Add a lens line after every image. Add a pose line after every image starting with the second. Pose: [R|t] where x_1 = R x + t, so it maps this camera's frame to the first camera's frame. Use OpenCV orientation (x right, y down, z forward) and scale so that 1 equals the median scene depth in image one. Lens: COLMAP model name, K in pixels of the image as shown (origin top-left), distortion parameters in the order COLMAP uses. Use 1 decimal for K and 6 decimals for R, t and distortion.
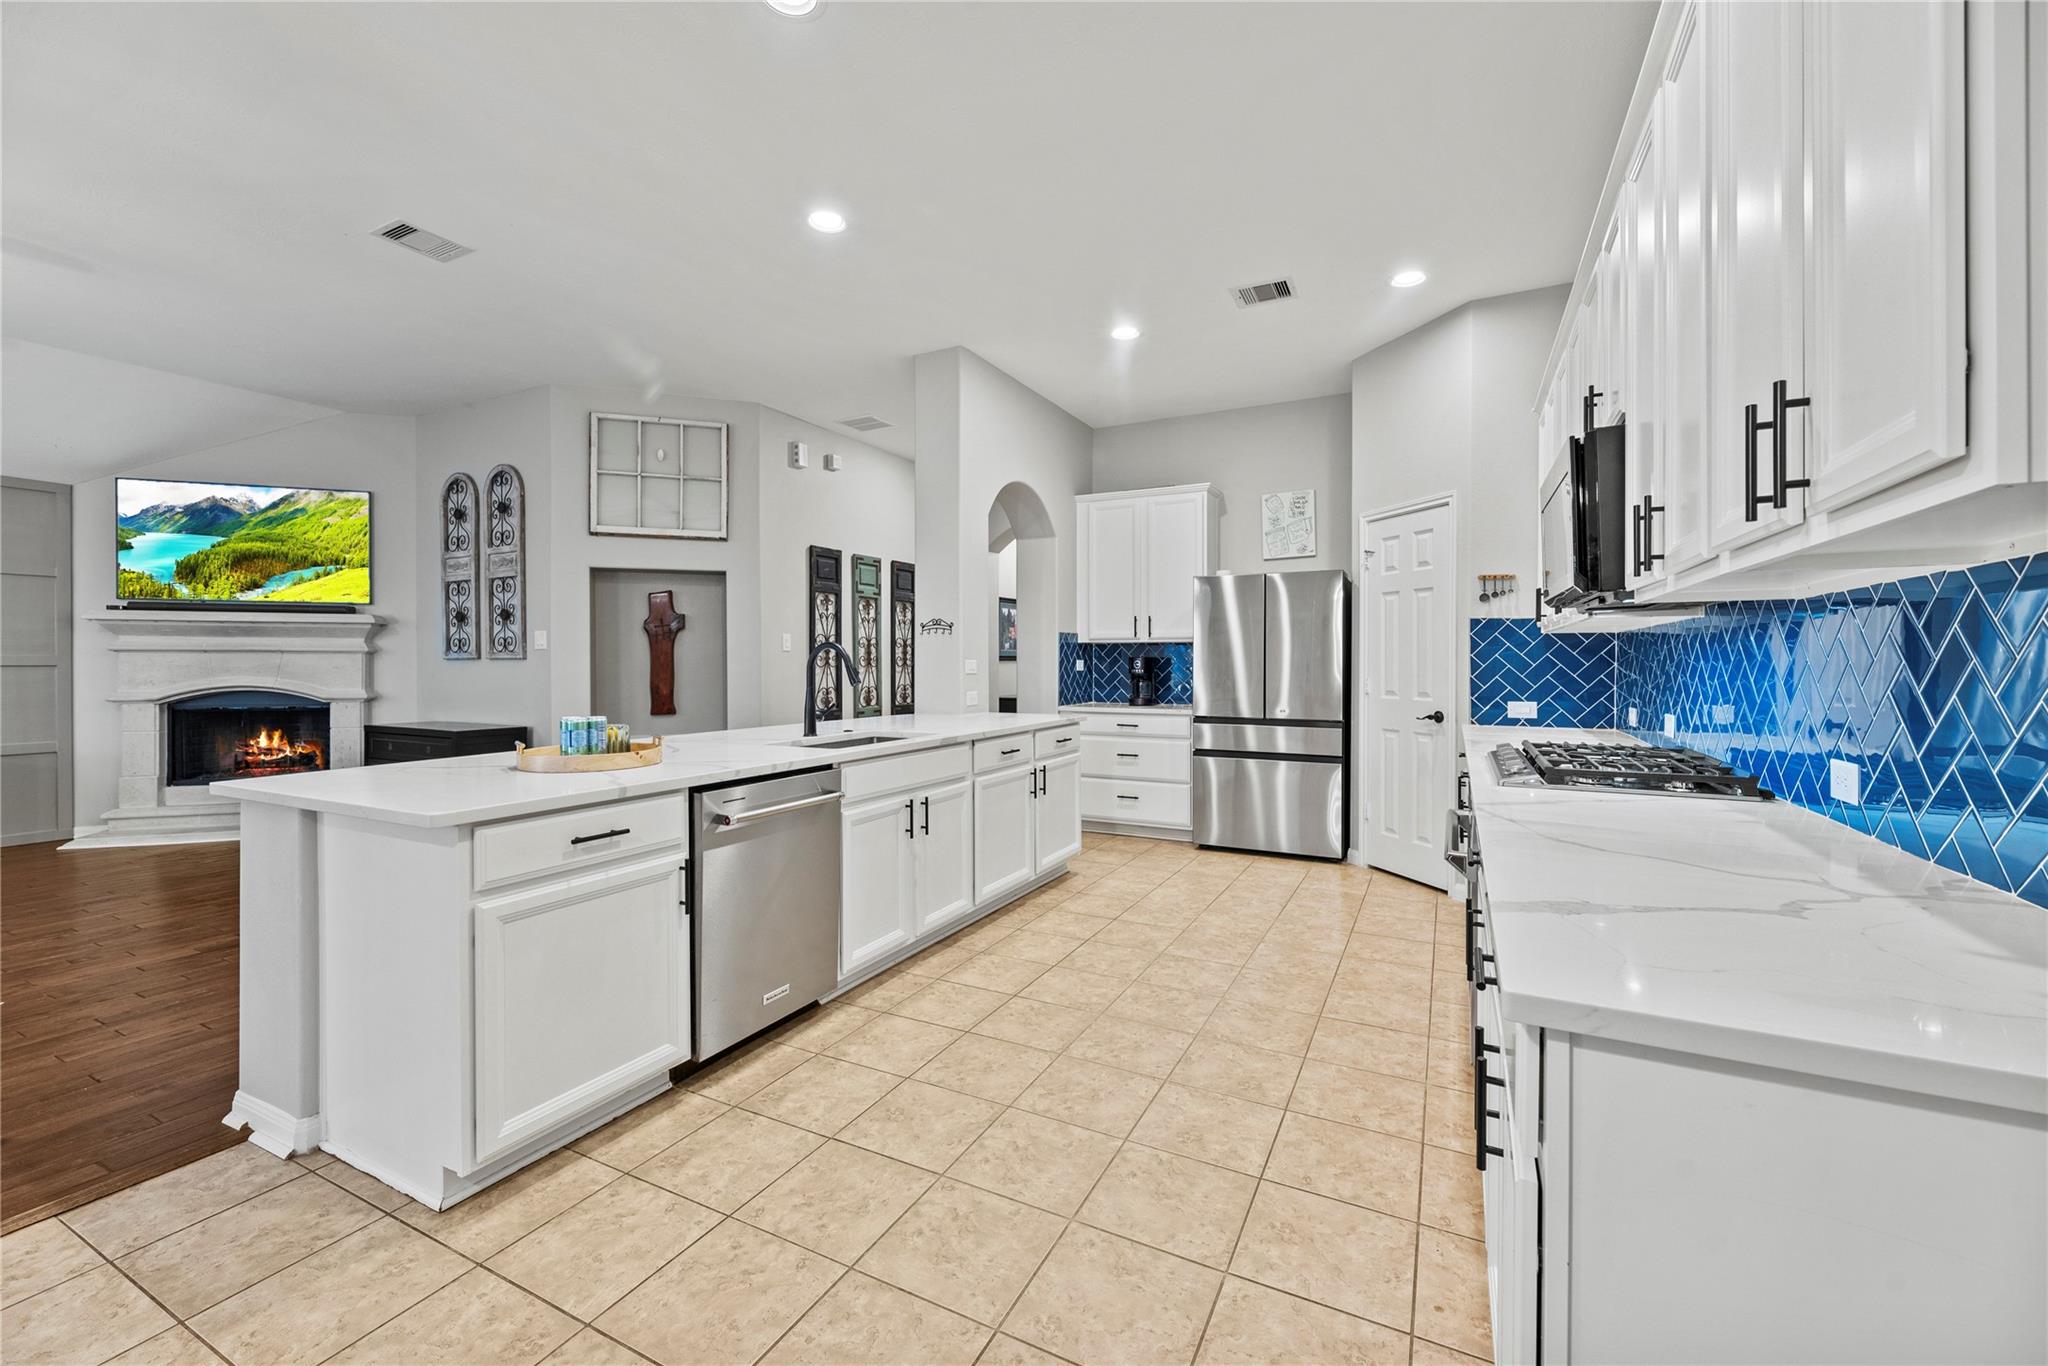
lens RADIAL K [[829.5, 0, 1023.5], [0, 829.5, 664.3], [0, 0, 1]] dist [-0.000966, 0.000287]
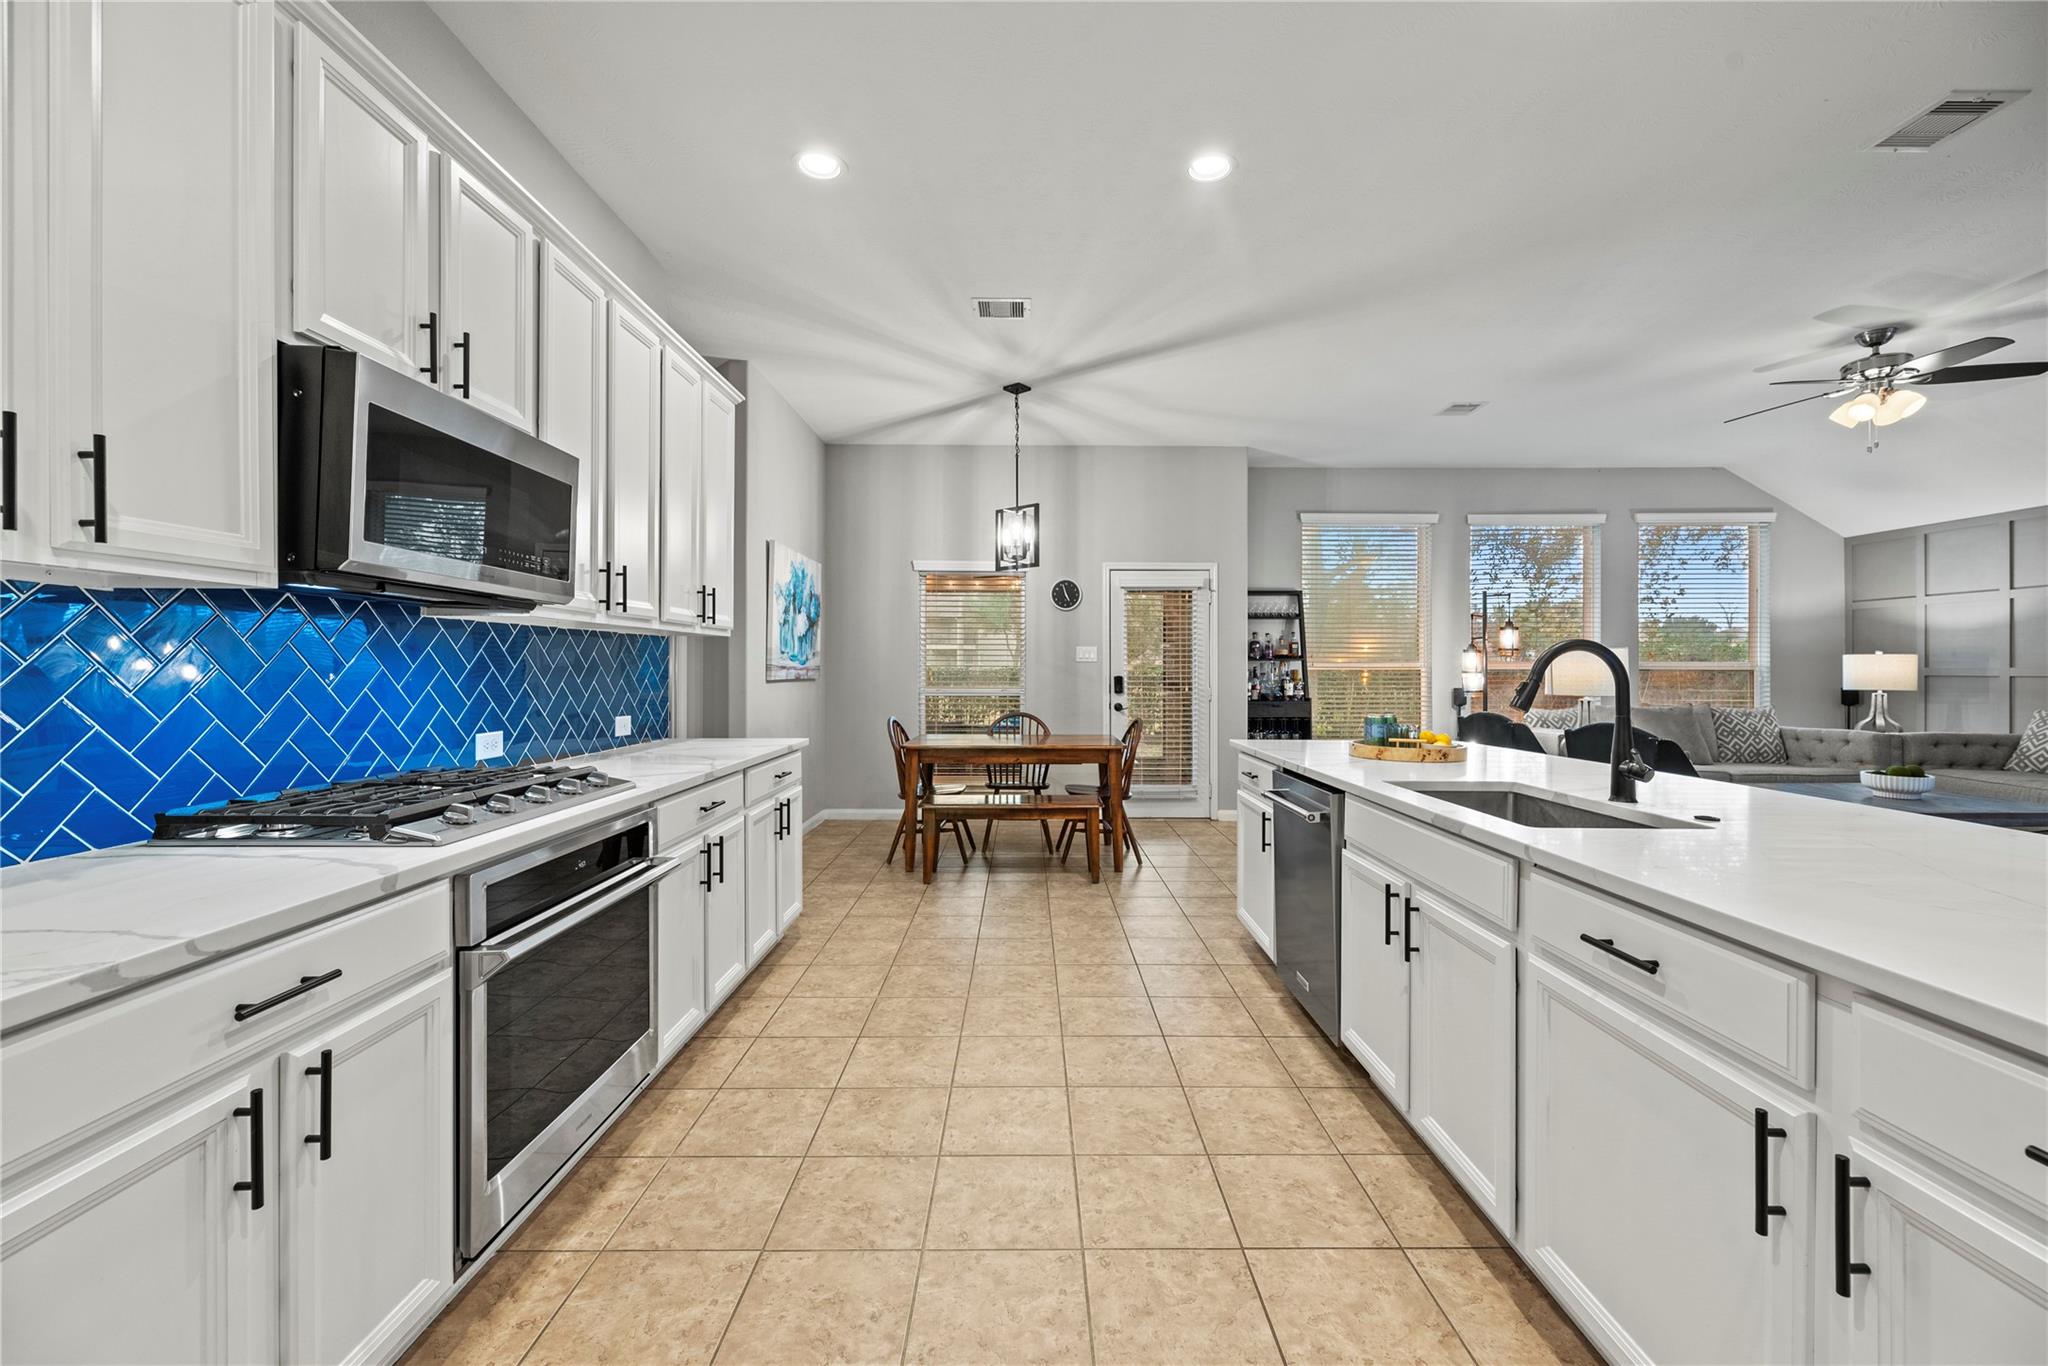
lens RADIAL K [[829.7, 0, 1029.1], [0, 829.7, 675.2], [0, 0, 1]] dist [0.001005, -0.000125]
pose [[-0.887618, 0.000694, -0.460579, 0.233264], [-0.004914, 0.999928, 0.010976, -0.003405], [0.460553, 0.012006, -0.887551, 0.817360]]
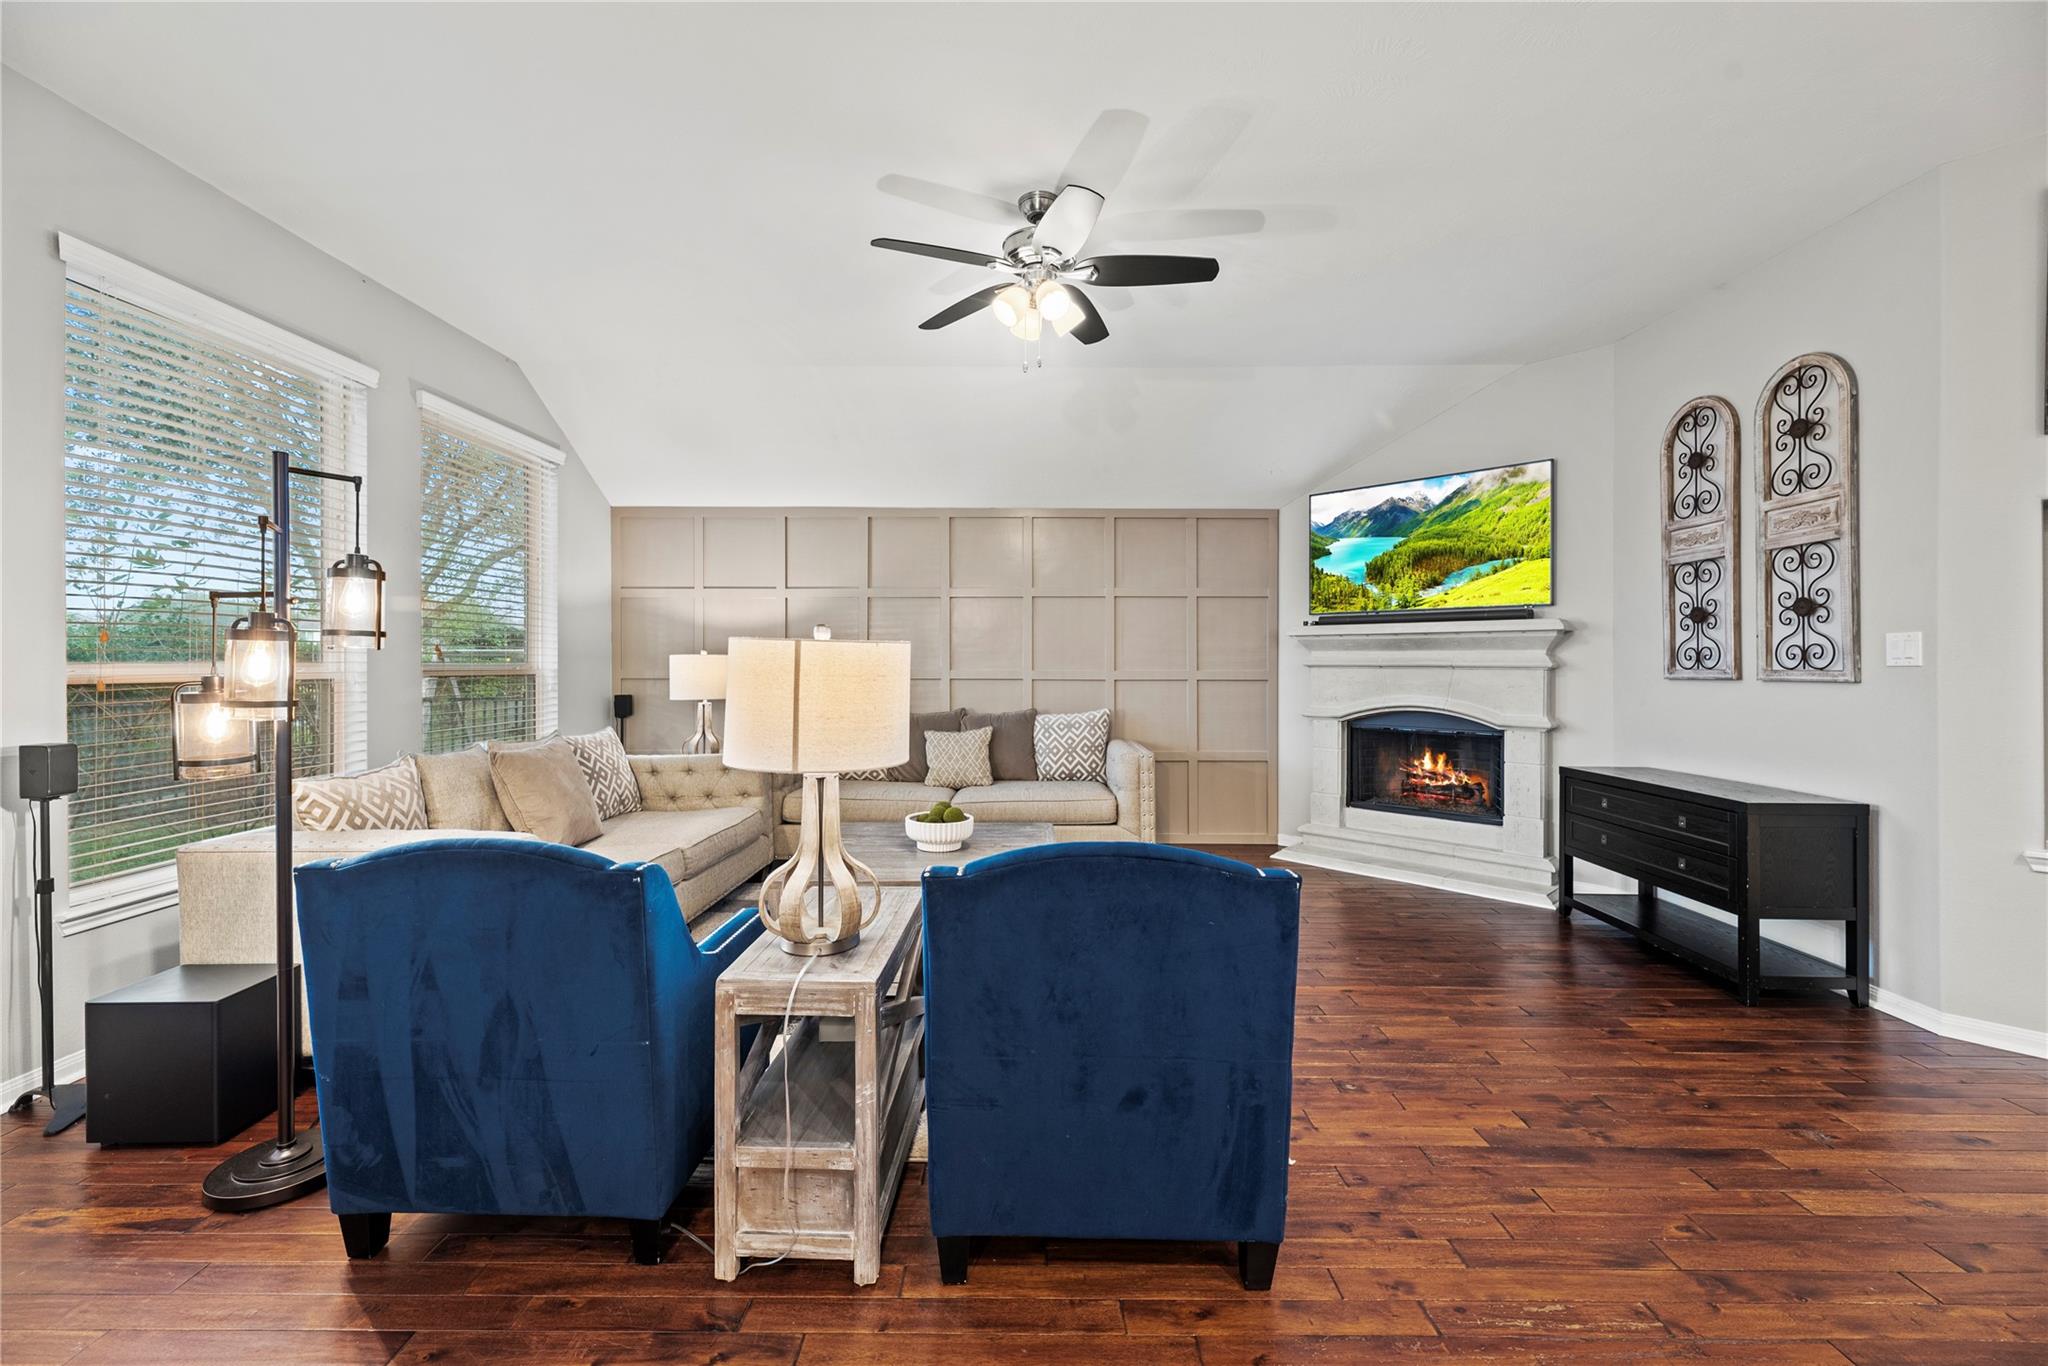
lens RADIAL K [[829.5, 0, 1023.5], [0, 829.5, 664.3], [0, 0, 1]] dist [-0.000966, 0.000287]
pose [[0.455655, 0.001400, -0.890155, -0.352212], [-0.004736, 0.999988, -0.000851, -0.015723], [0.890144, 0.004603, 0.455657, 0.230159]]
